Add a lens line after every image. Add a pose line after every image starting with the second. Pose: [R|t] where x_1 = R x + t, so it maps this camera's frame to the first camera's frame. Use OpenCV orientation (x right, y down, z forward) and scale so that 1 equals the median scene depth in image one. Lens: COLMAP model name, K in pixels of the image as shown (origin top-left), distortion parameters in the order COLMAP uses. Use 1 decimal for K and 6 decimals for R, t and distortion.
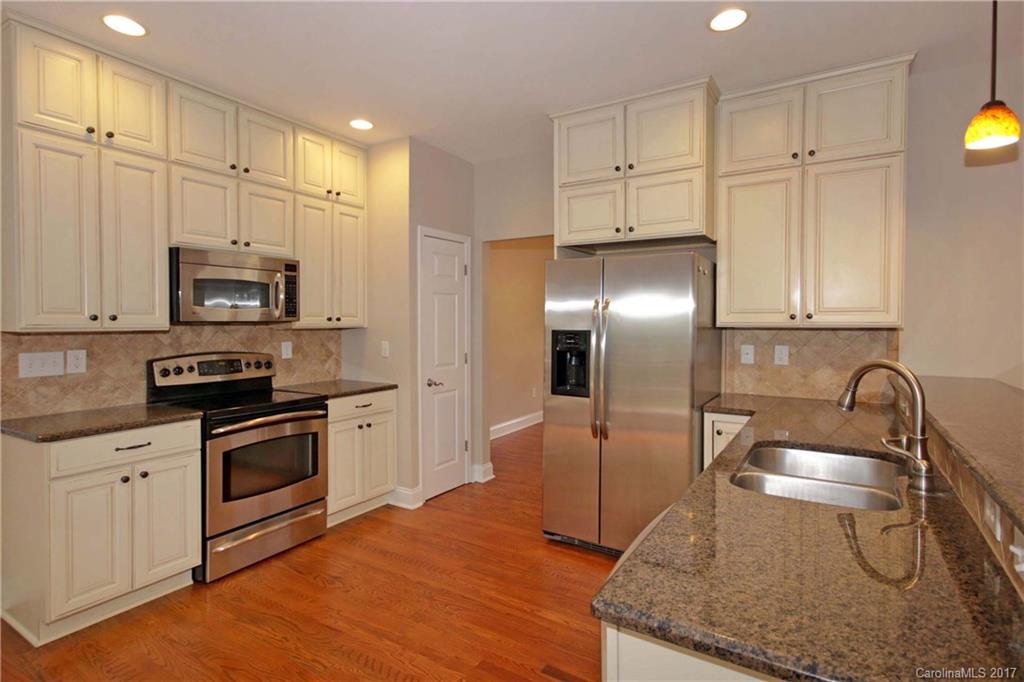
lens RADIAL K [[528.6, 0, 511.7], [0, 528.6, 324.6], [0, 0, 1]] dist [0.036102, -0.013790]
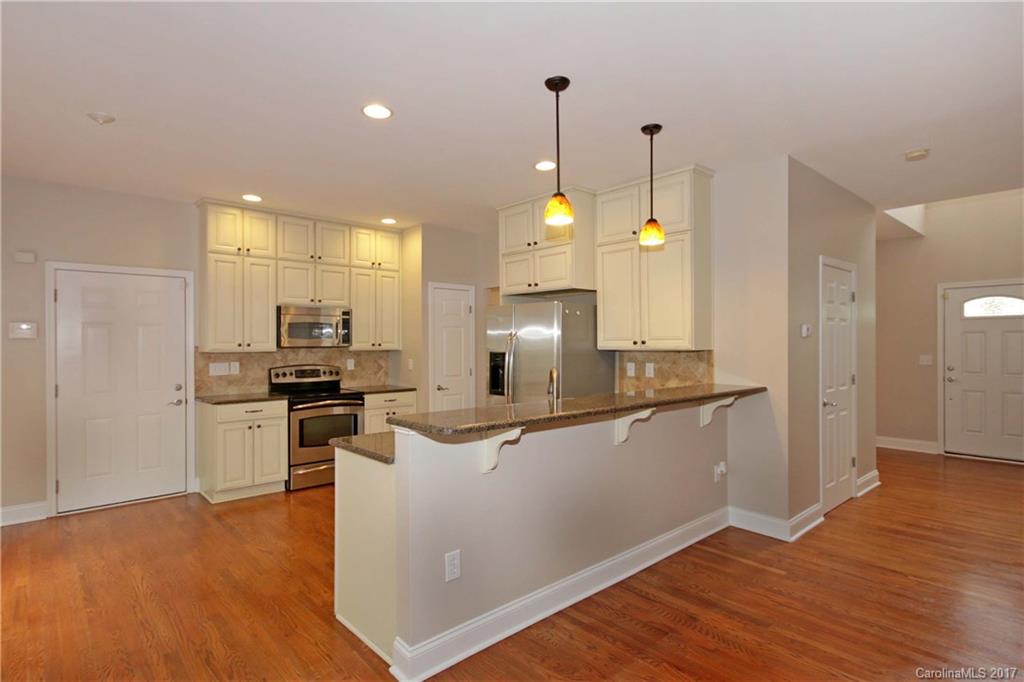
lens RADIAL K [[546.0, 0, 509.3], [0, 546.0, 338.7], [0, 0, 1]] dist [0.000252, 0.000285]
pose [[0.956395, -0.006130, -0.292012, 0.594692], [0.001468, 0.999868, -0.016182, -0.001939], [0.292072, 0.015048, 0.956278, -0.489665]]
